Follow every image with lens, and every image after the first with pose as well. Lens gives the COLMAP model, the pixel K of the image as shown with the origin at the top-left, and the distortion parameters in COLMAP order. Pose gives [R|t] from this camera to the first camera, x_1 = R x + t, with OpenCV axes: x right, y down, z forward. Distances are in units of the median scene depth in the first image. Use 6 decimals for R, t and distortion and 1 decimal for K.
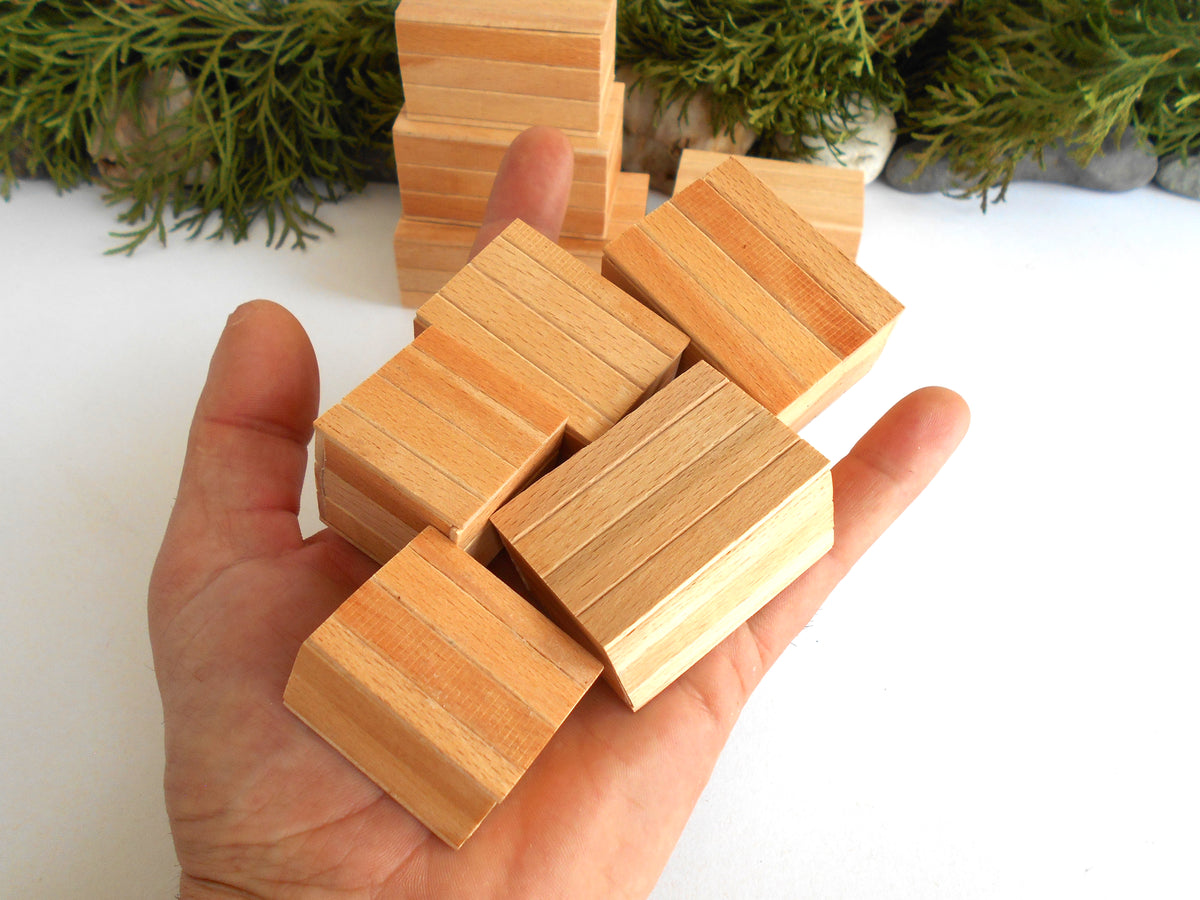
lens RADIAL K [[1011.2, 0, 607.2], [0, 1011.2, 444.2], [0, 0, 1]] dist [-0.035314, 0.020292]
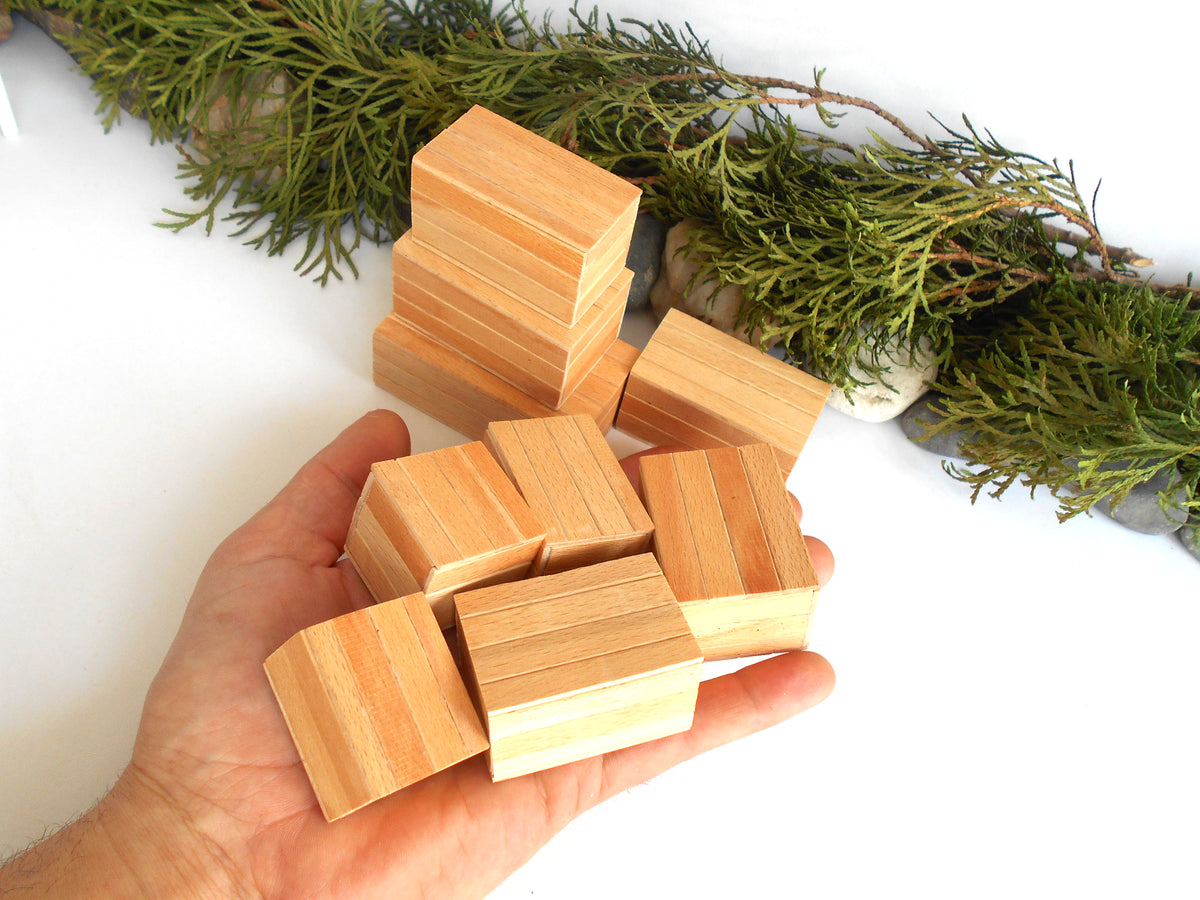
lens RADIAL K [[1021.0, 0, 603.6], [0, 1021.0, 445.1], [0, 0, 1]] dist [-0.018892, -0.000351]
pose [[0.912914, 0.388689, -0.124538, 0.159891], [-0.377093, 0.919971, 0.107027, -0.263221], [0.156172, -0.050744, 0.986426, -0.008358]]
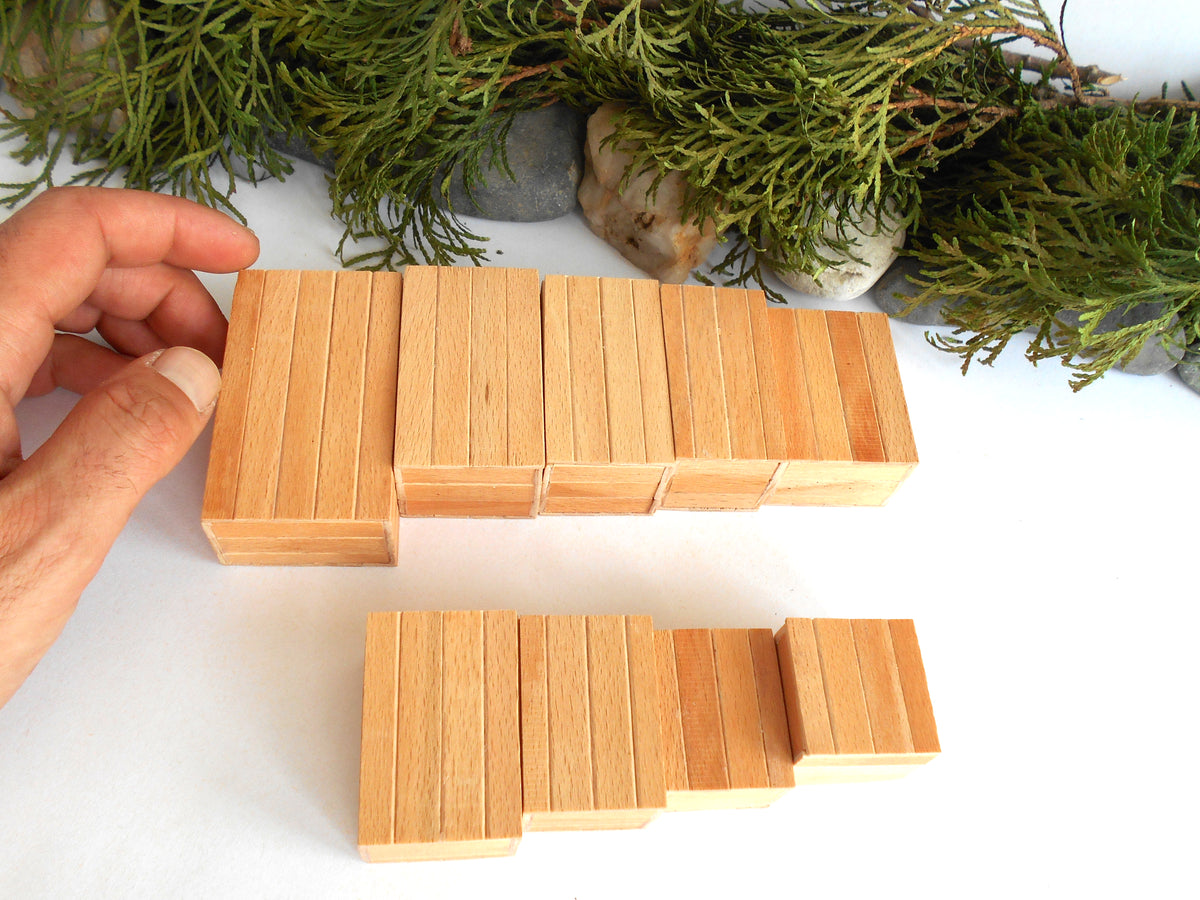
lens RADIAL K [[1011.2, 0, 607.2], [0, 1011.2, 444.2], [0, 0, 1]] dist [-0.035314, 0.020292]
pose [[0.970211, 0.241806, -0.014841, 0.104610], [-0.233887, 0.950883, 0.202778, -0.289250], [0.063145, -0.193266, 0.979112, 0.112138]]
